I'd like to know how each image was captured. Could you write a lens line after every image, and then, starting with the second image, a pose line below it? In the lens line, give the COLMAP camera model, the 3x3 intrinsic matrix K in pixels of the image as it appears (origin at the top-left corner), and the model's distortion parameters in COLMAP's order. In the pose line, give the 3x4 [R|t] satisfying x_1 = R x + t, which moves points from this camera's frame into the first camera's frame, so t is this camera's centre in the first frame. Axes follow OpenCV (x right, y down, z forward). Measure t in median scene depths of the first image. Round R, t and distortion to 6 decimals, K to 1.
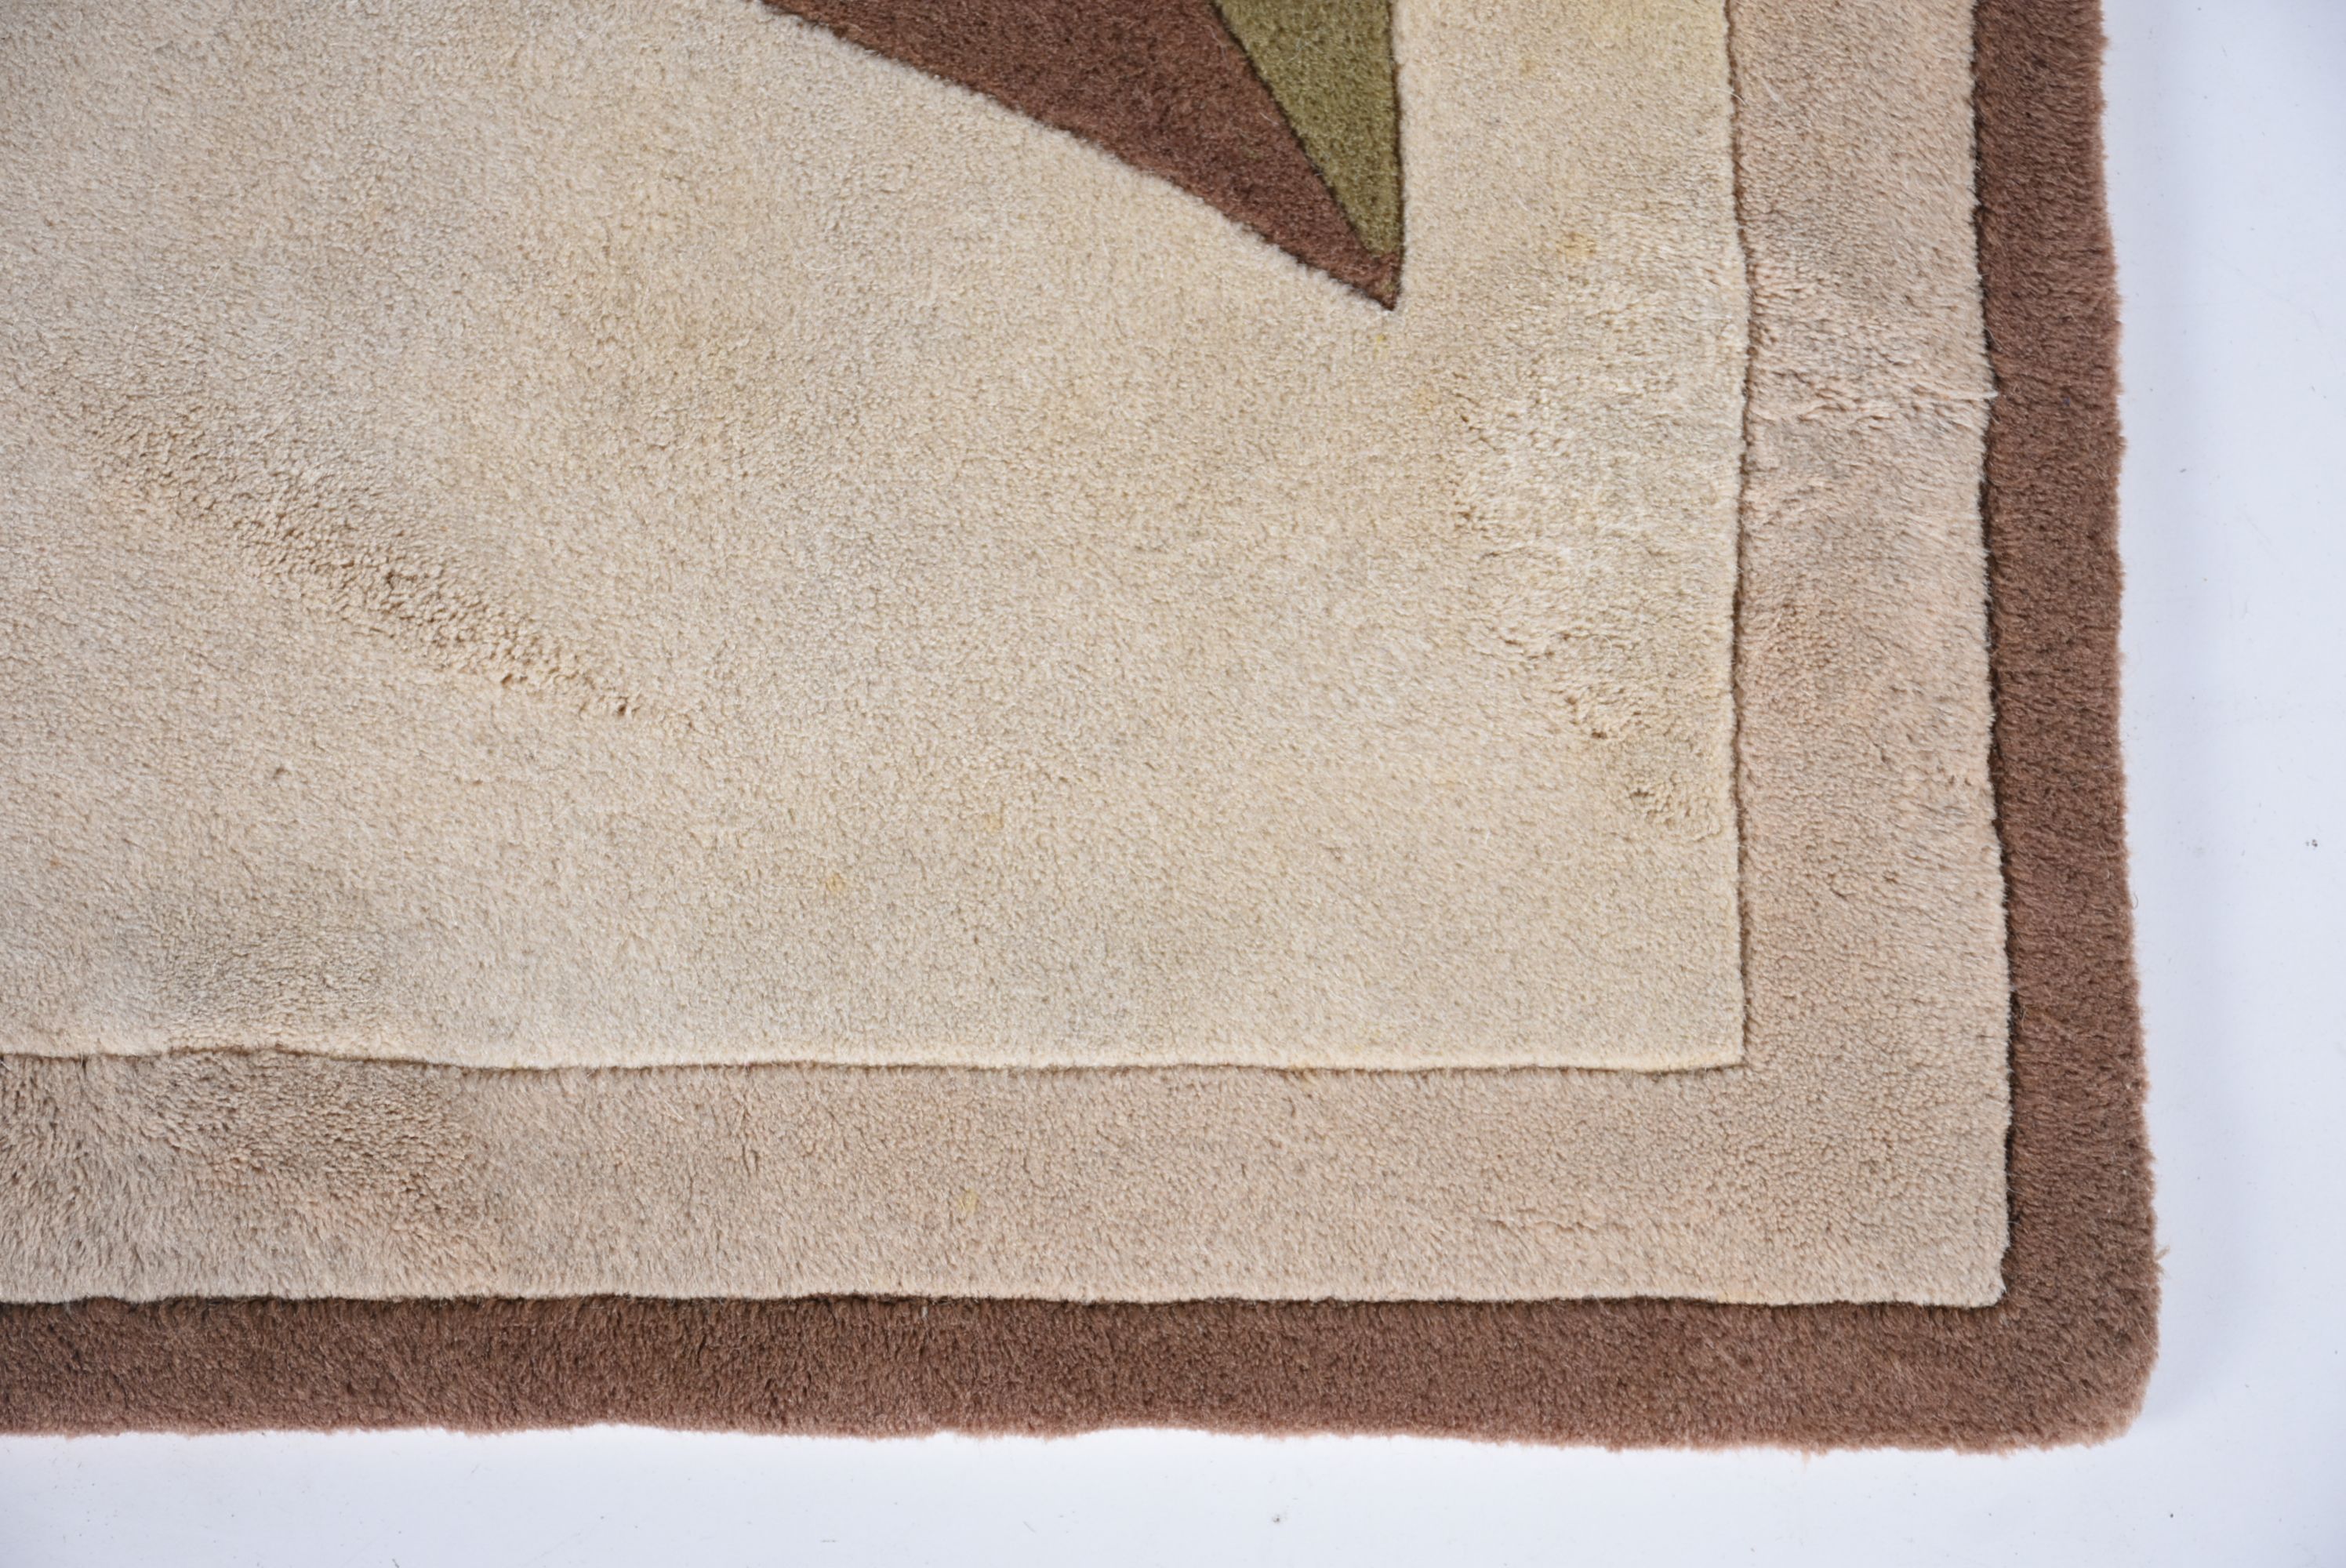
lens RADIAL K [[6800.9, 0, 1173.0], [0, 6800.9, 784.0], [0, 0, 1]] dist [-0.091068, 1.023182]
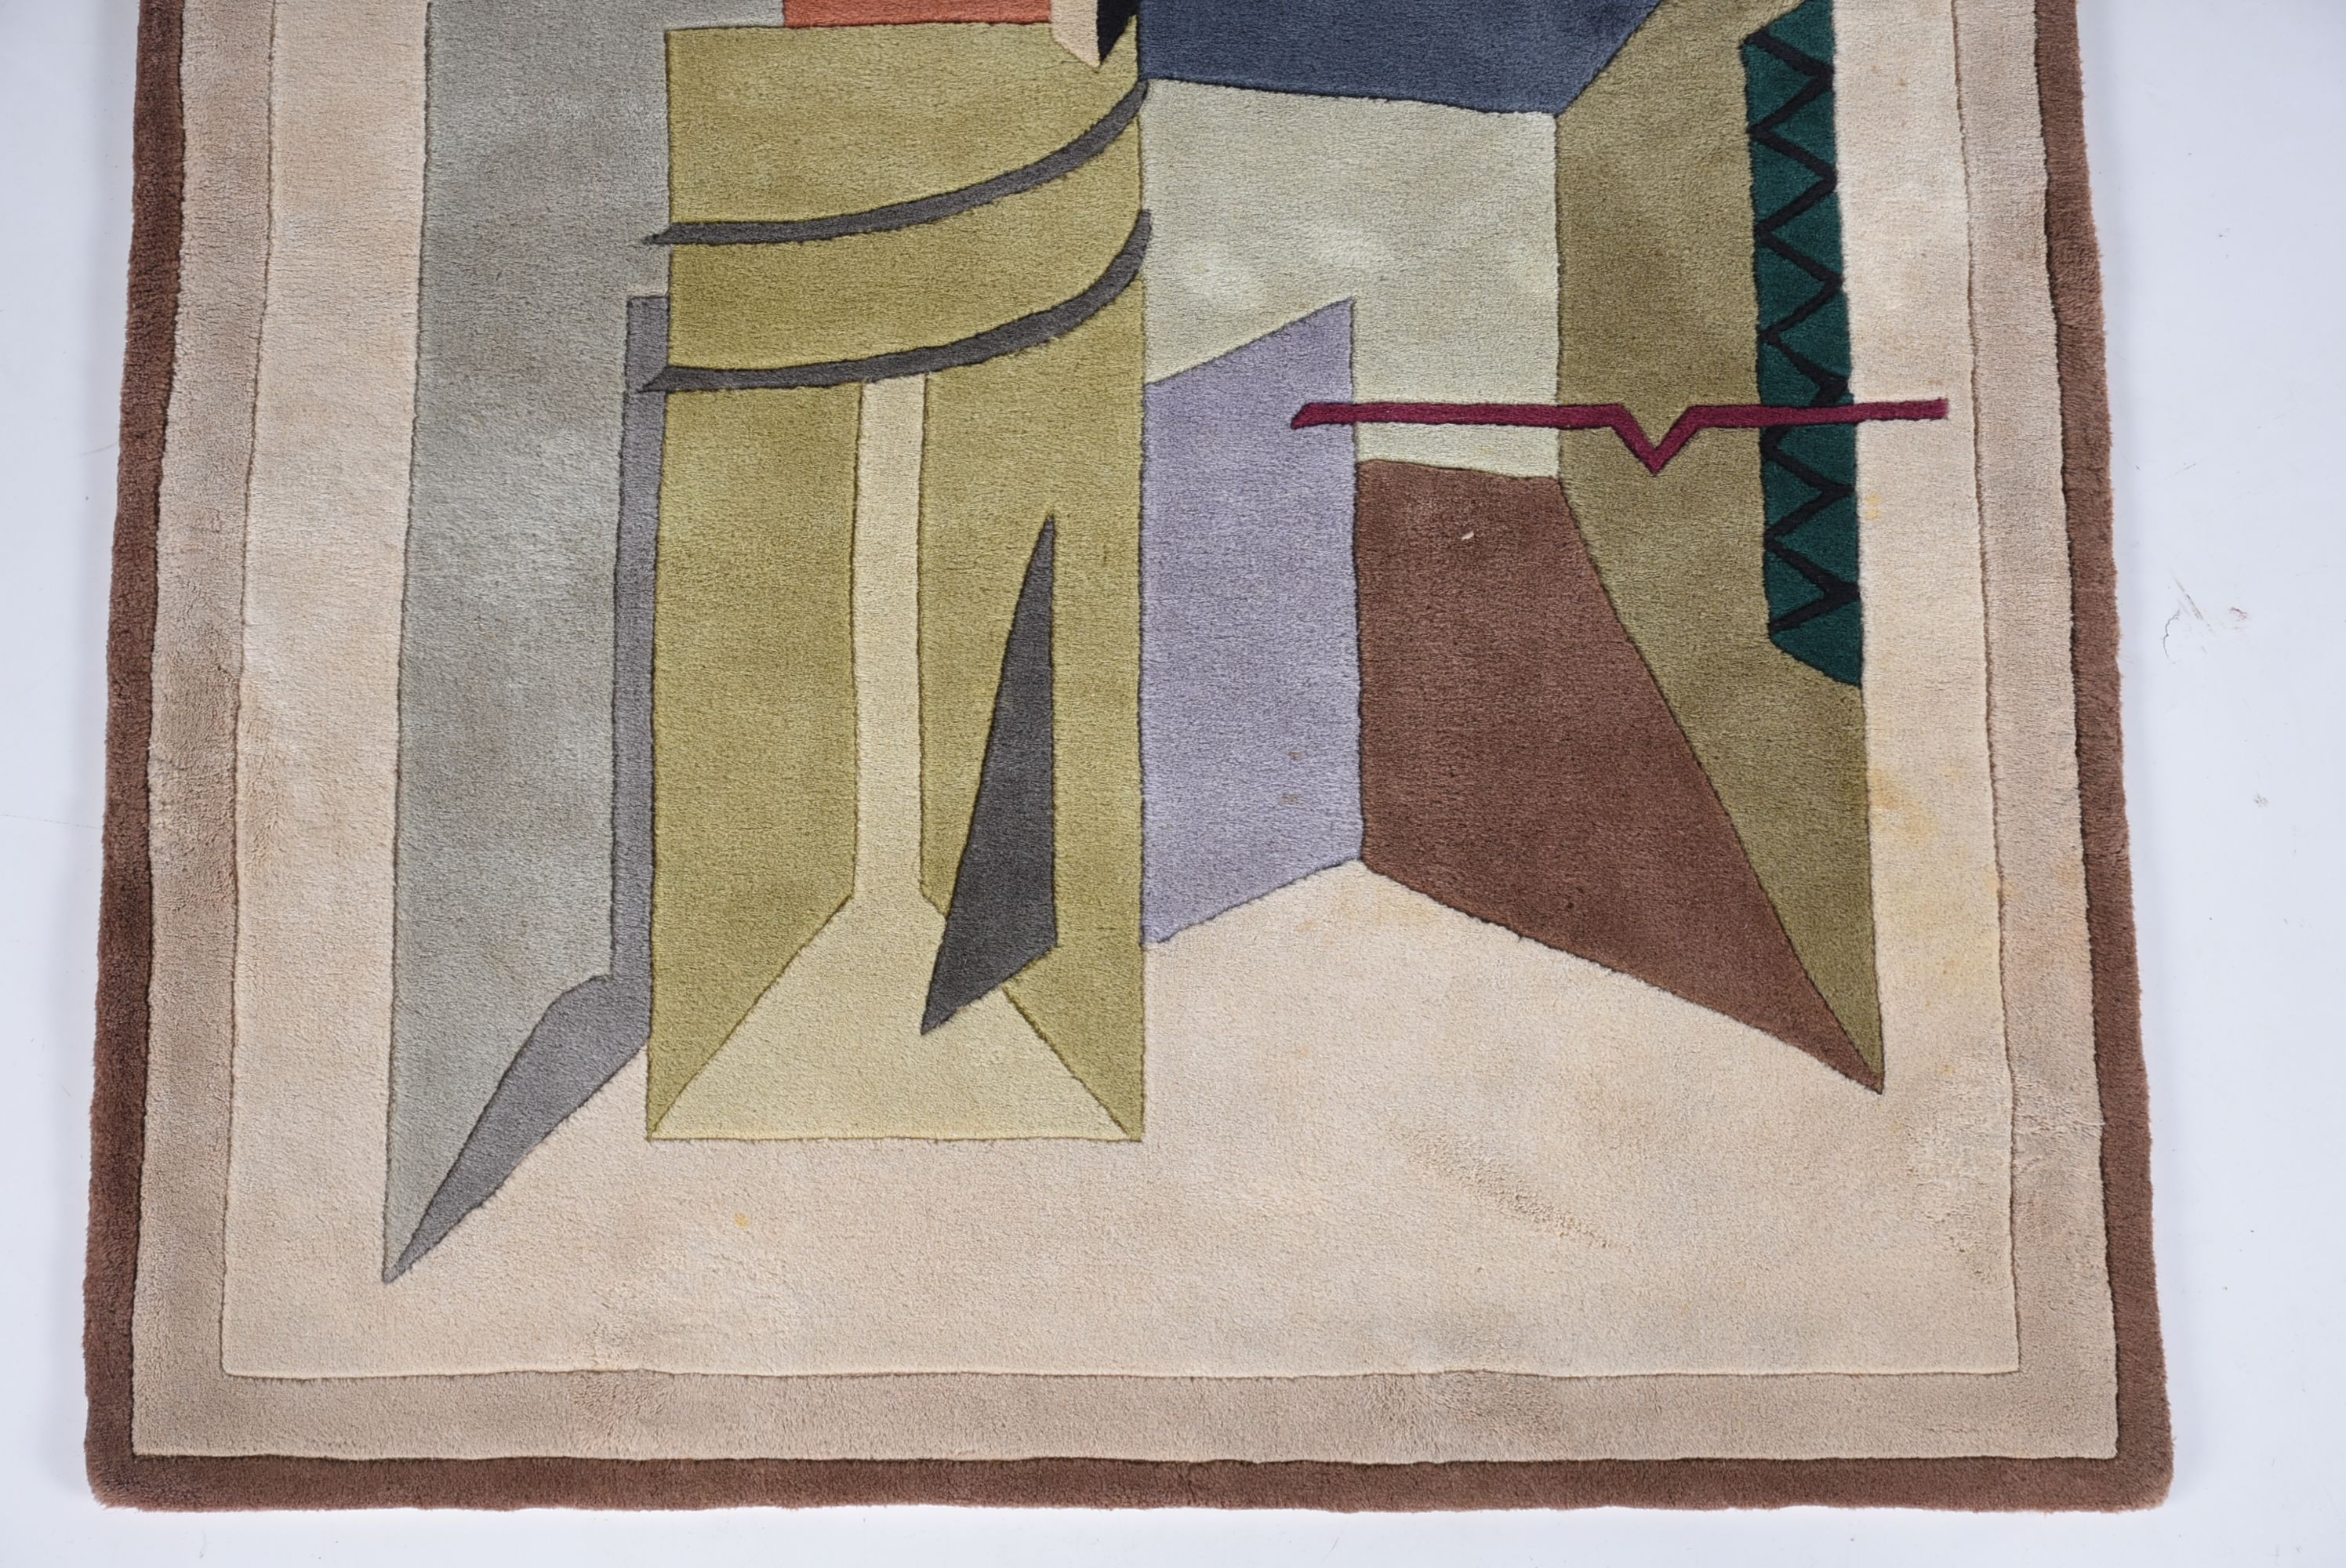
lens RADIAL K [[5778.9, 0, 1173.0], [0, 5778.9, 784.0], [0, 0, 1]] dist [-0.089904, 0.898899]
pose [[0.999953, -0.009296, -0.002860, -0.245728], [0.009016, 0.996262, -0.085909, 0.002219], [0.003648, 0.085880, 0.996299, -1.323446]]
